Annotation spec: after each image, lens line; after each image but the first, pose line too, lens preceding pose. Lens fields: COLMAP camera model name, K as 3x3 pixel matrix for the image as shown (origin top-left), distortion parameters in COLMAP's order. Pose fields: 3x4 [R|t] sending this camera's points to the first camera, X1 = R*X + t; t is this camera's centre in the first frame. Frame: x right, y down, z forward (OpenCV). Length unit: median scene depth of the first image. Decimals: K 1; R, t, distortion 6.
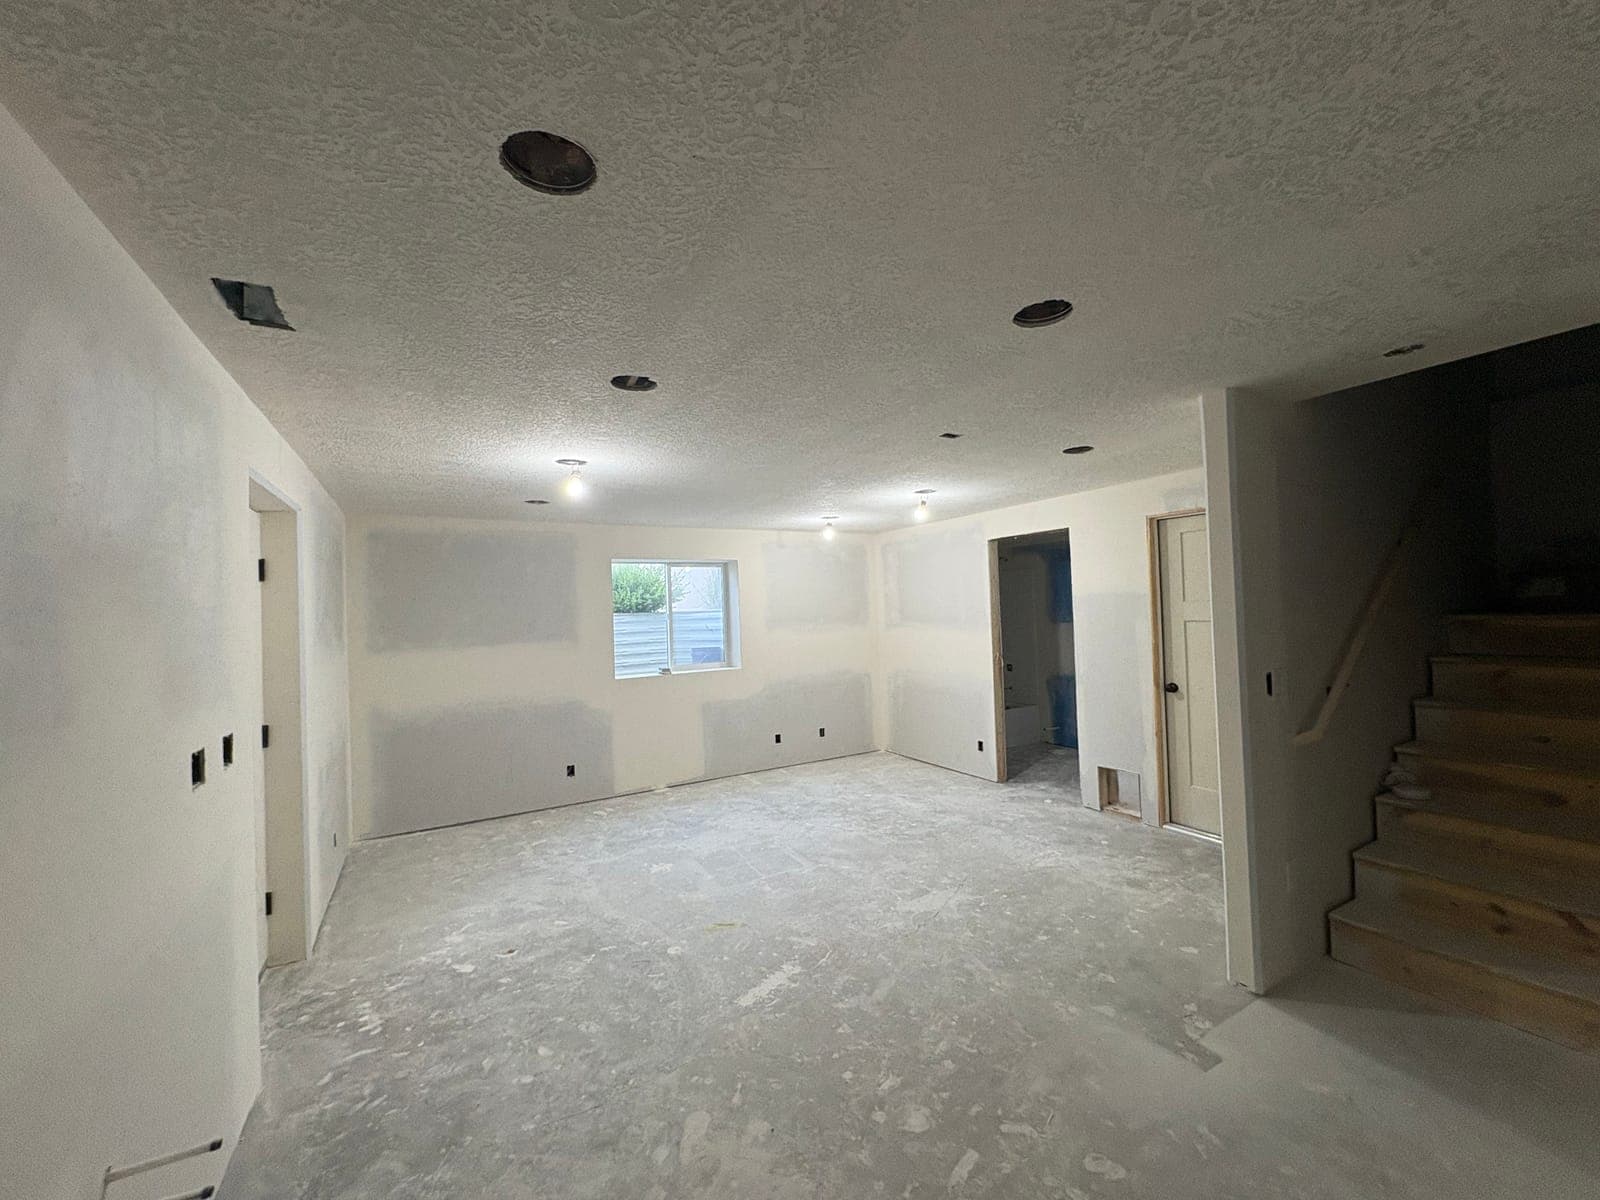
lens RADIAL K [[636.3, 0, 800.0], [0, 636.3, 600.0], [0, 0, 1]] dist [0.000991, -0.000394]
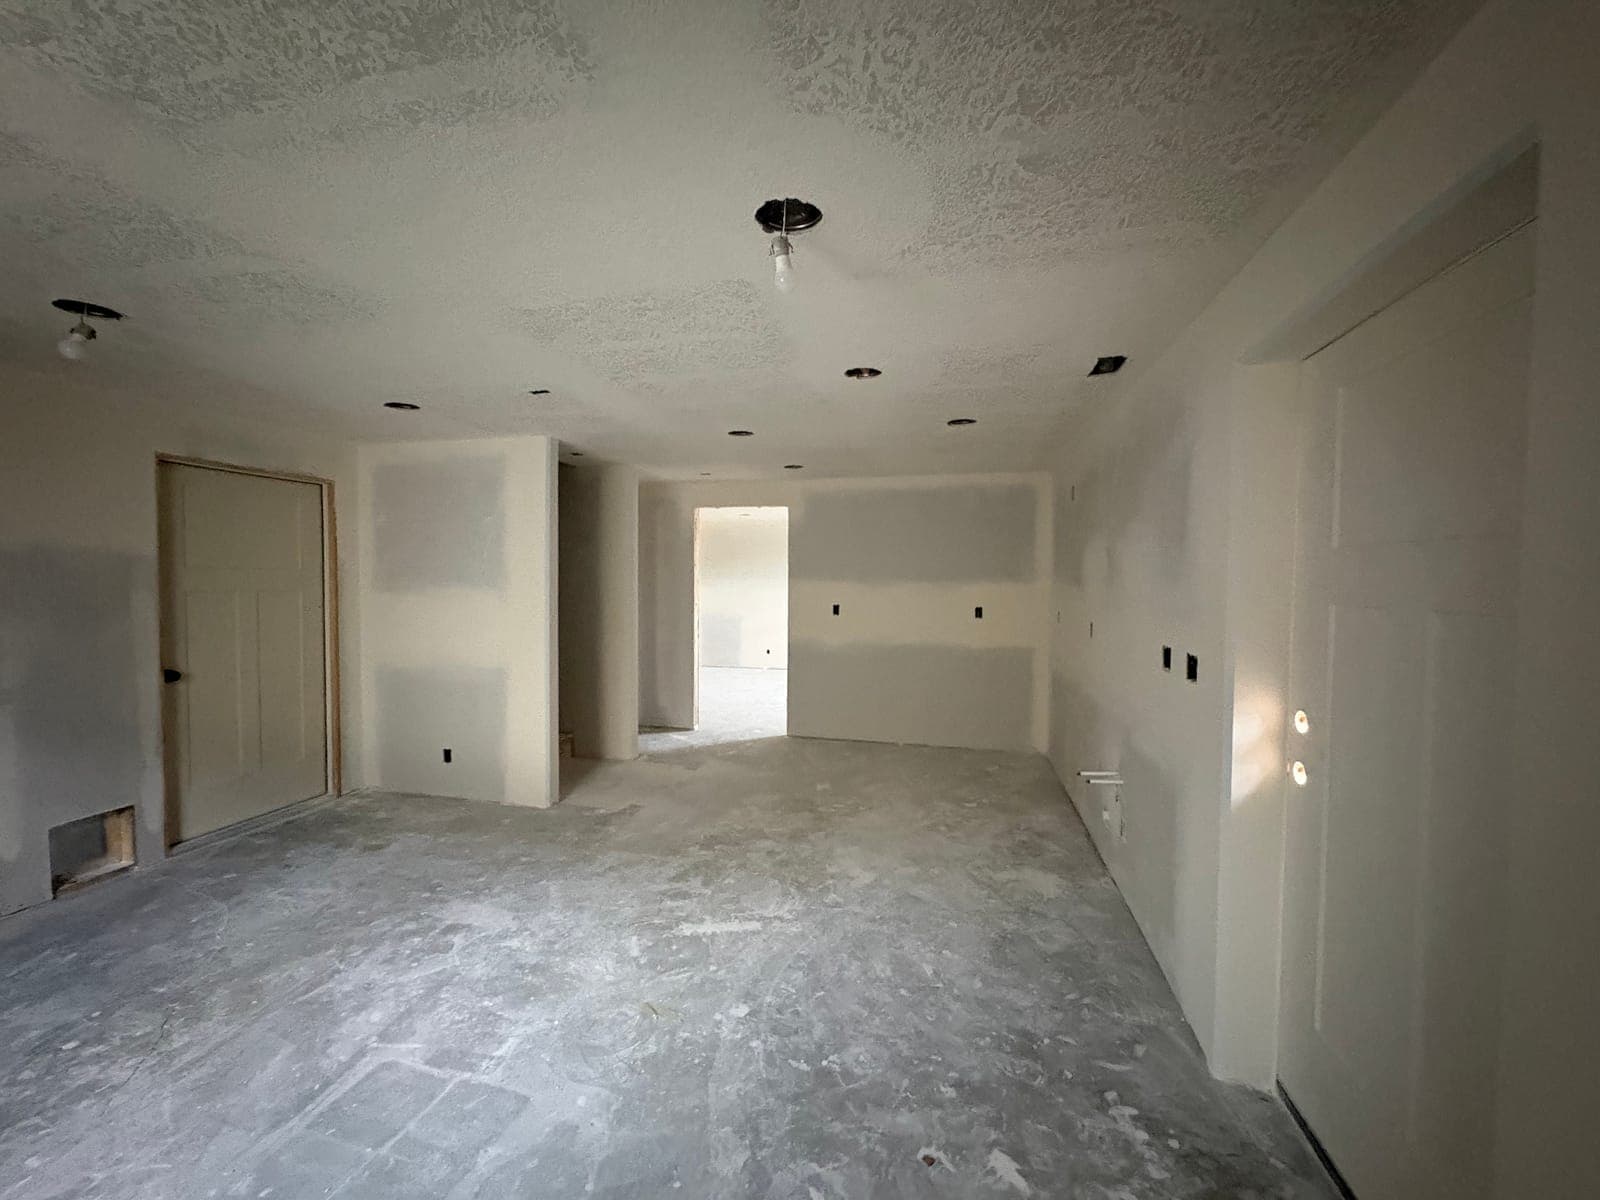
lens RADIAL K [[636.3, 0, 800.0], [0, 636.3, 600.0], [0, 0, 1]] dist [0.000991, -0.000394]
pose [[-0.726974, 0.007250, 0.686627, -0.610299], [0.010096, 0.999949, 0.000131, 0.058711], [-0.686591, 0.007028, -0.727010, 1.192541]]
